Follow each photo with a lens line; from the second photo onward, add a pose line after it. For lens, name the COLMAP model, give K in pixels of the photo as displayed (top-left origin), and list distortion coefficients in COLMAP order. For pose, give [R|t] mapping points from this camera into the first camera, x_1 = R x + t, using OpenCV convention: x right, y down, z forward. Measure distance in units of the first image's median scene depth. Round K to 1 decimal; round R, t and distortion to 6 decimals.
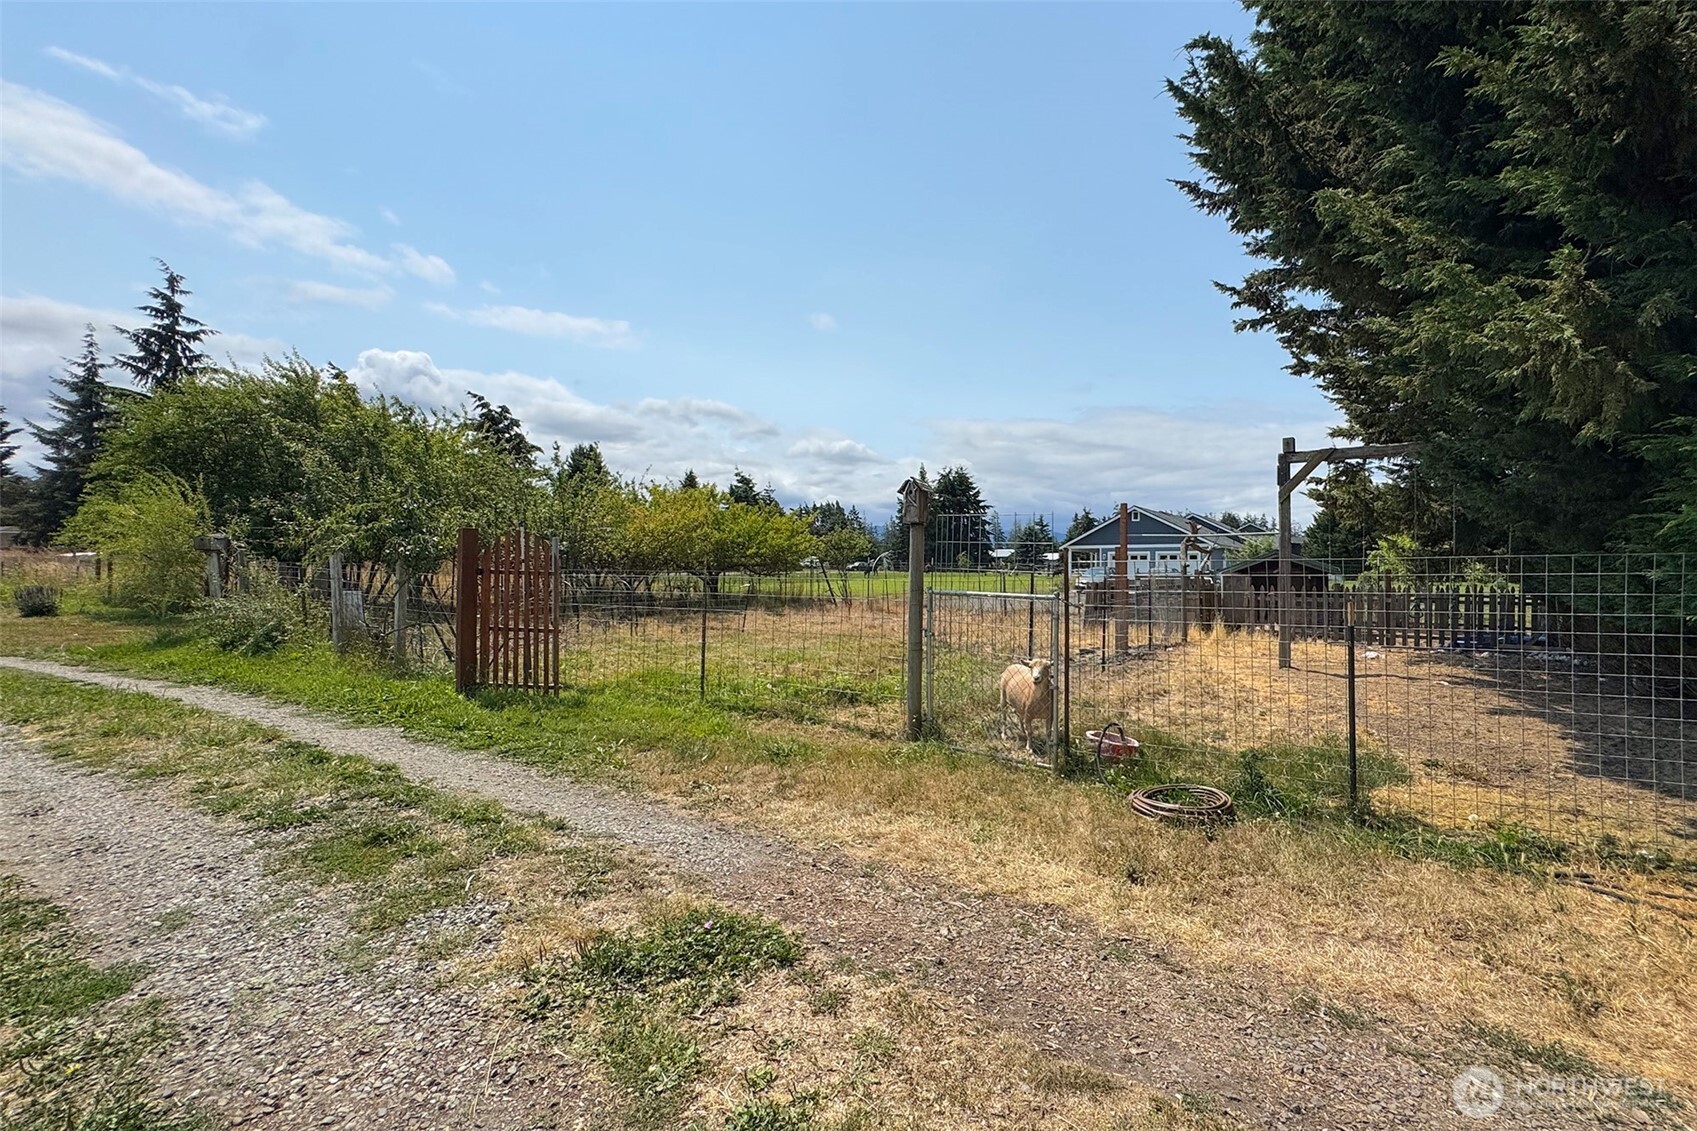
lens RADIAL K [[700.6, 0, 848.5], [0, 700.6, 565.5], [0, 0, 1]] dist [0.000297, -0.000041]
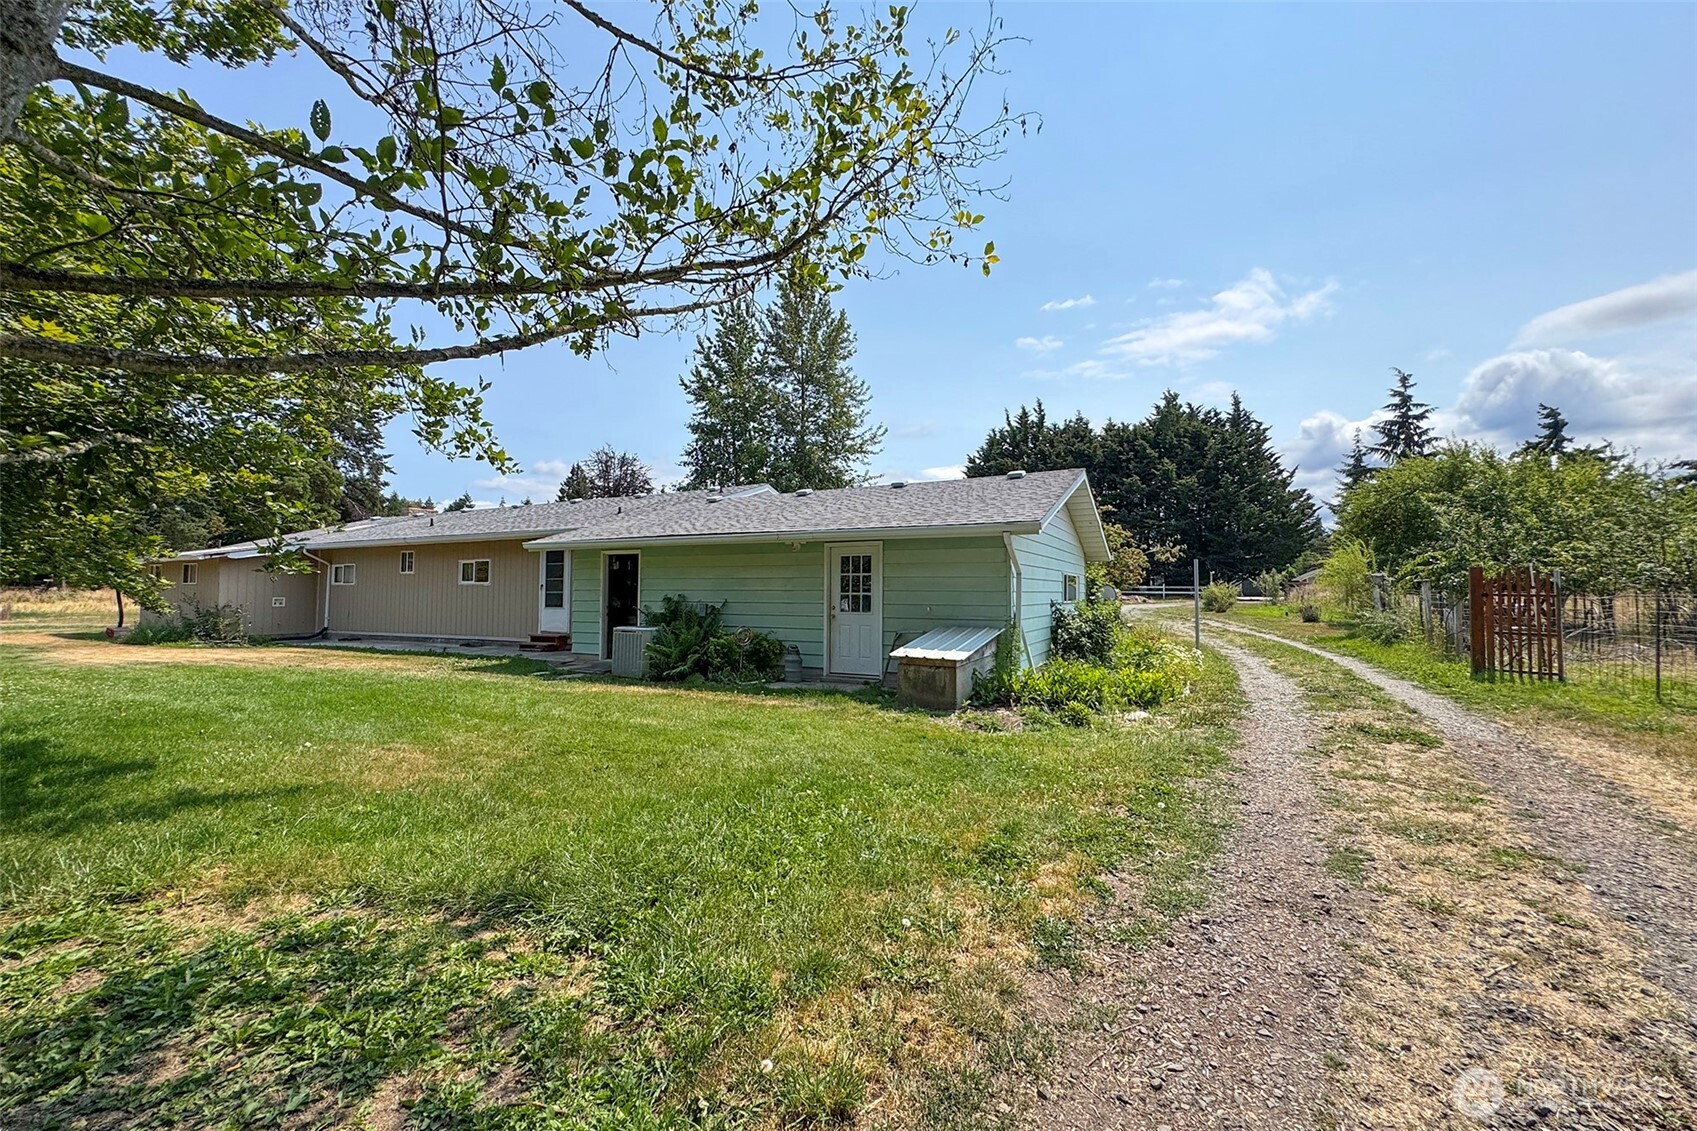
lens RADIAL K [[700.6, 0, 848.5], [0, 700.6, 565.5], [0, 0, 1]] dist [0.000297, -0.000041]
pose [[0.070495, -0.042747, -0.996596, 0.271892], [-0.000610, 0.999079, -0.042897, 0.003453], [0.997512, 0.003632, 0.070404, -0.146202]]
